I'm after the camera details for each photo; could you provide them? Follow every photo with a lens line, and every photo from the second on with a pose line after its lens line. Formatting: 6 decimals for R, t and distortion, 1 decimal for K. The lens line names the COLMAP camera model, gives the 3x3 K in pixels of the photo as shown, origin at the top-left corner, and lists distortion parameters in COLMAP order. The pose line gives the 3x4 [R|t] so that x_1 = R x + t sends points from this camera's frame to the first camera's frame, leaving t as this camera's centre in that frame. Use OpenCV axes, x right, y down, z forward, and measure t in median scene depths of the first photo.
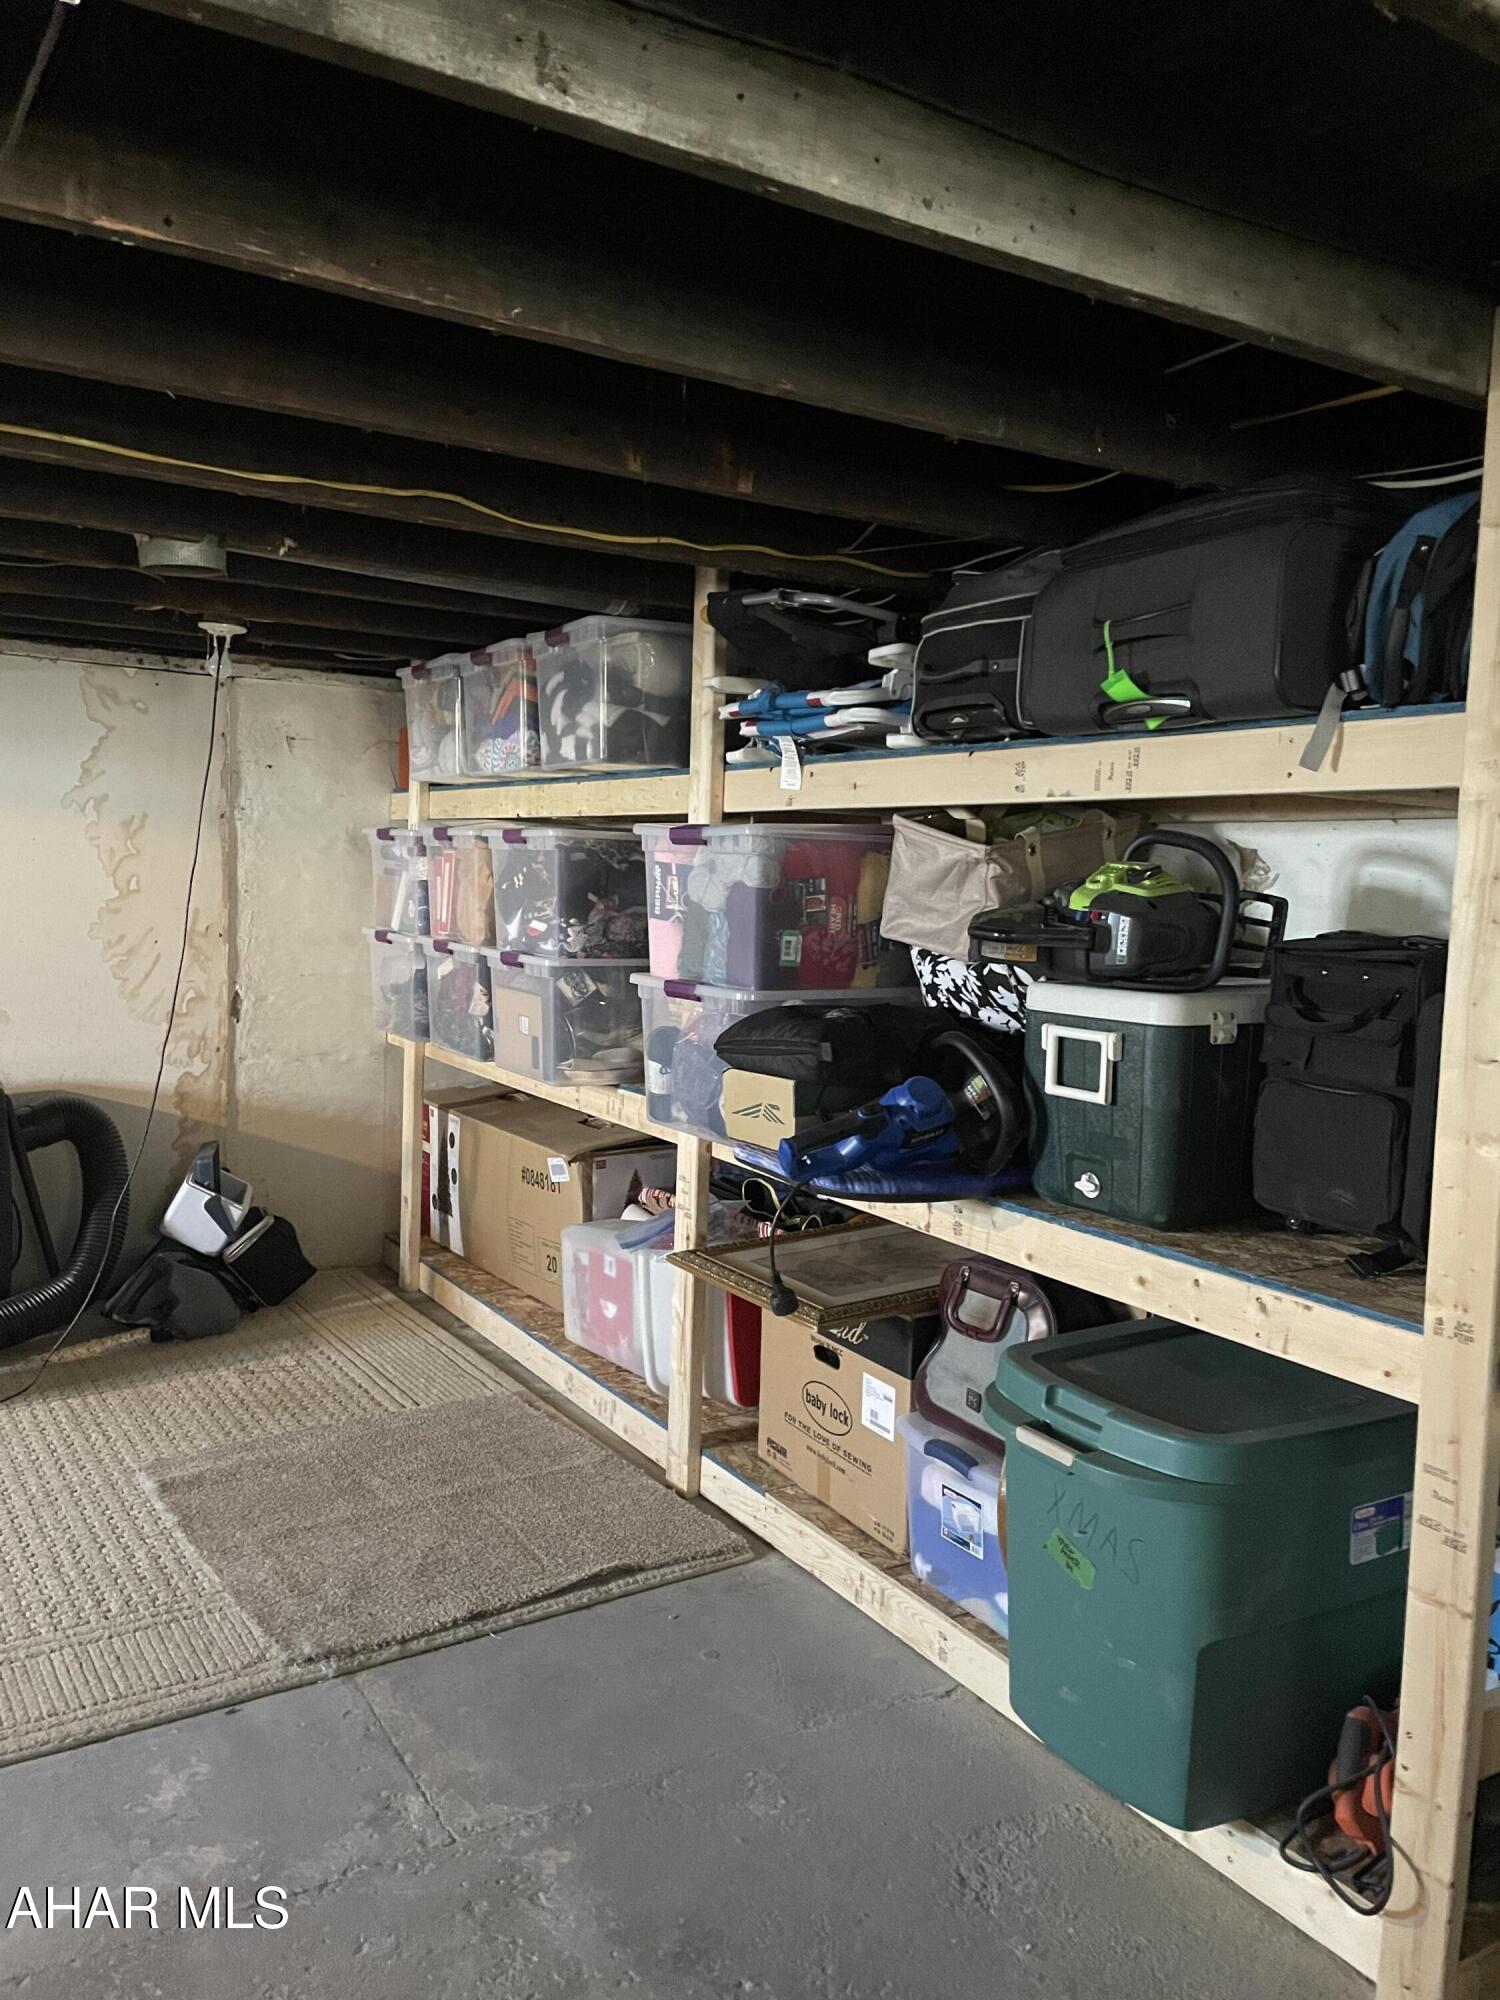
lens RADIAL K [[1534.5, 0, 737.1], [0, 1534.5, 998.6], [0, 0, 1]] dist [0.064602, -0.008519]
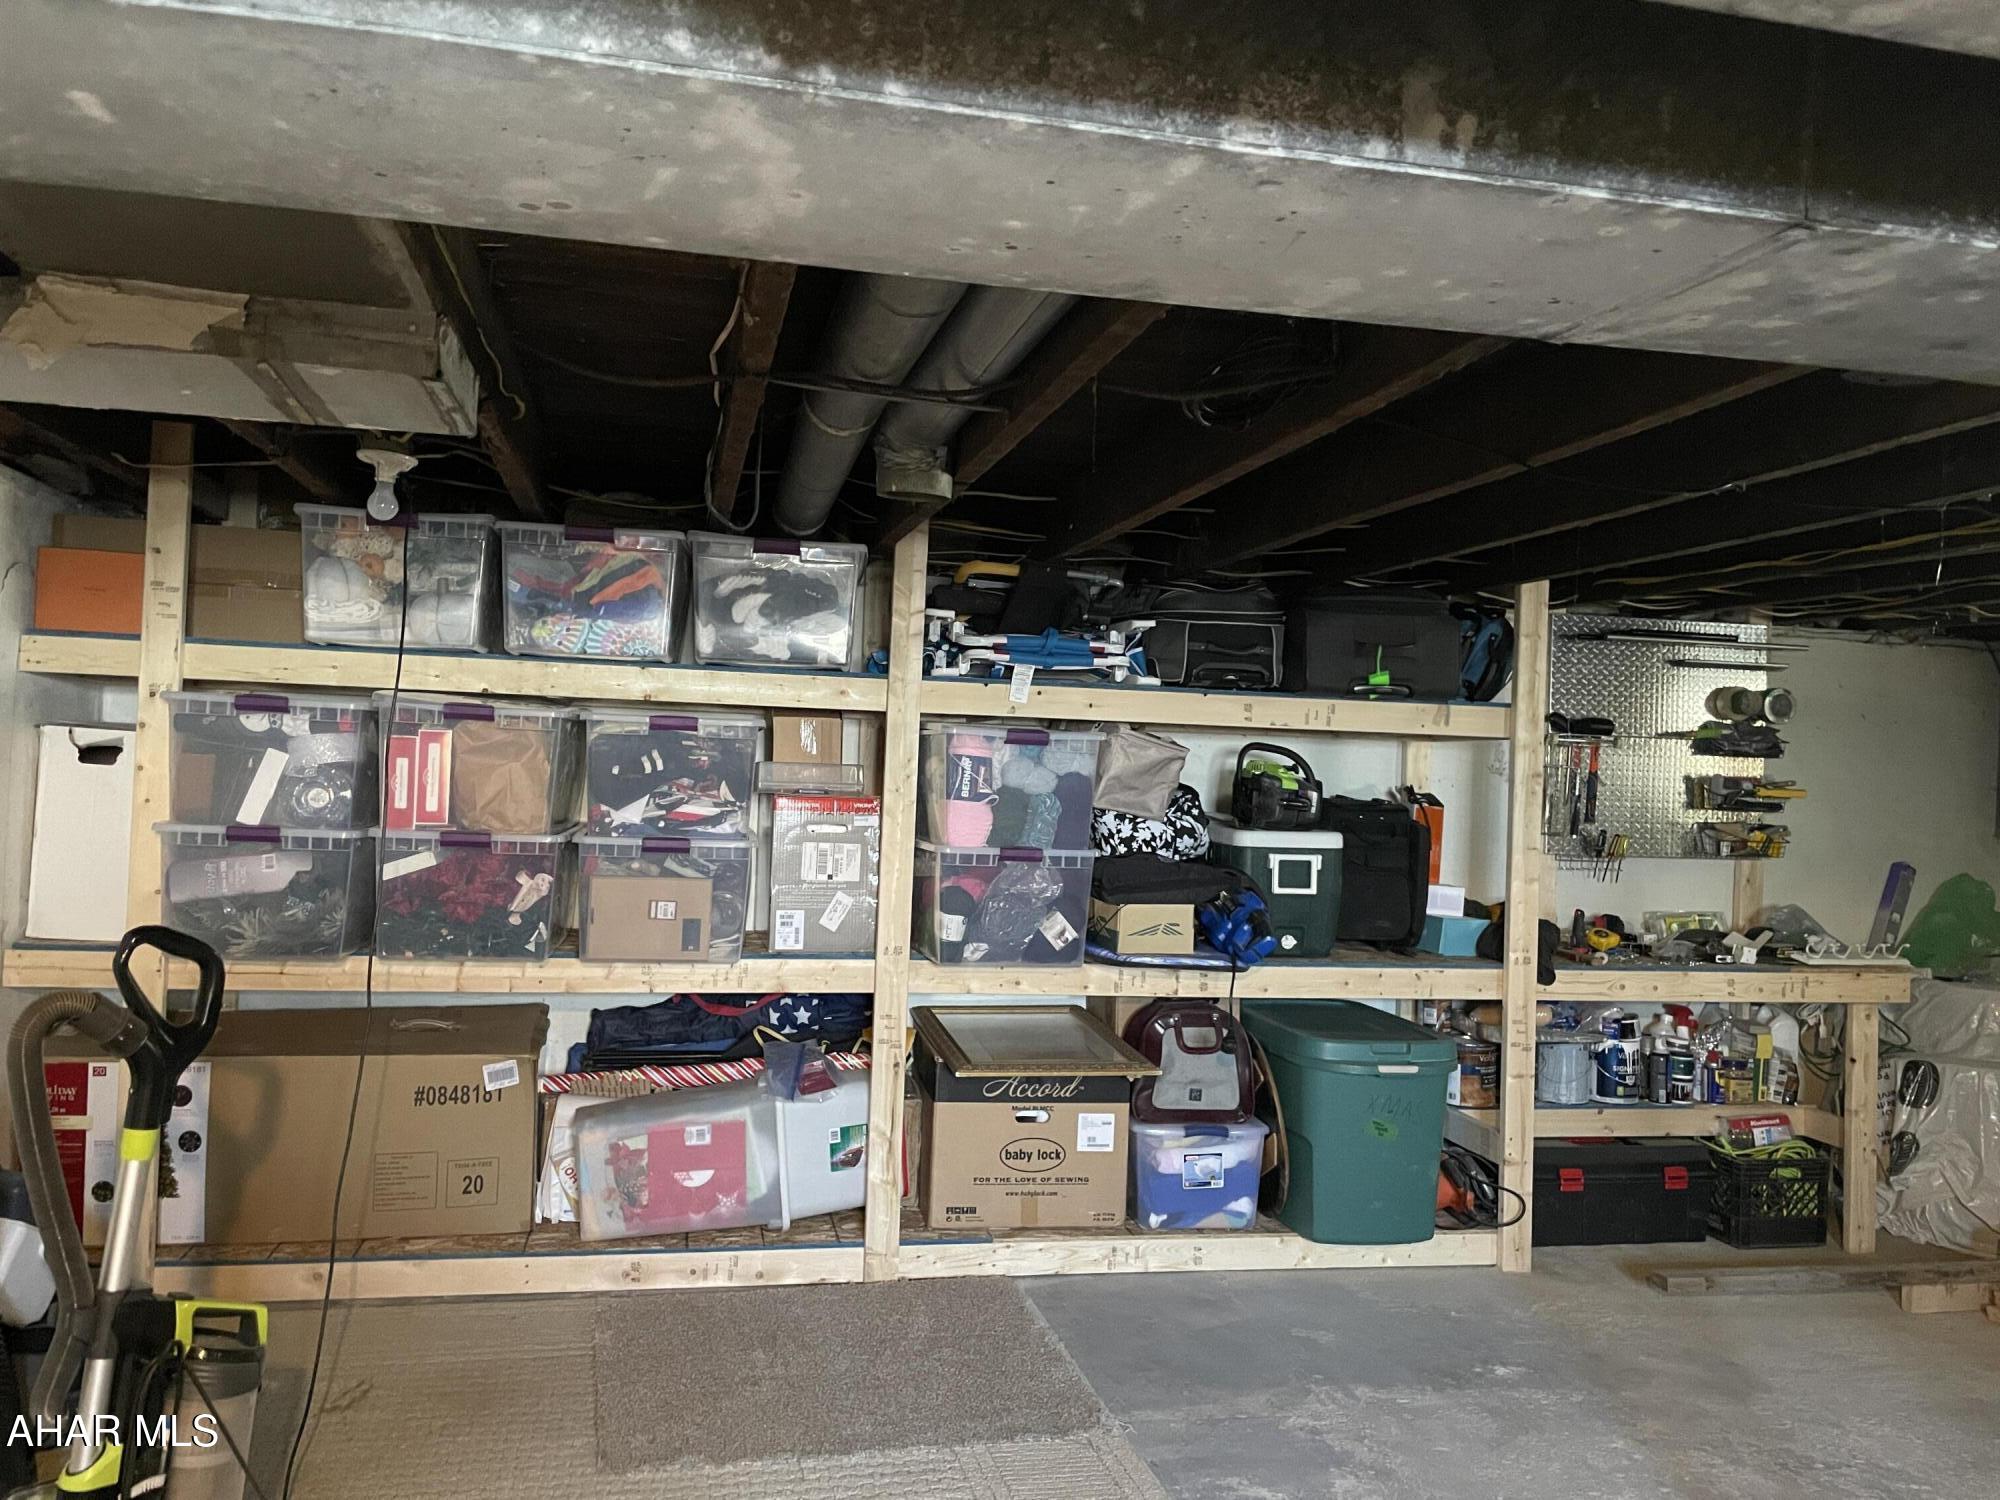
lens RADIAL K [[1534.5, 0, 988.8], [0, 1534.5, 749.2], [0, 0, 1]] dist [0.064602, -0.008519]
pose [[0.337996, -0.006508, 0.941125, -1.447235], [0.052821, 0.998531, -0.012065, -0.091483], [-0.939664, 0.053789, 0.337843, 0.653662]]
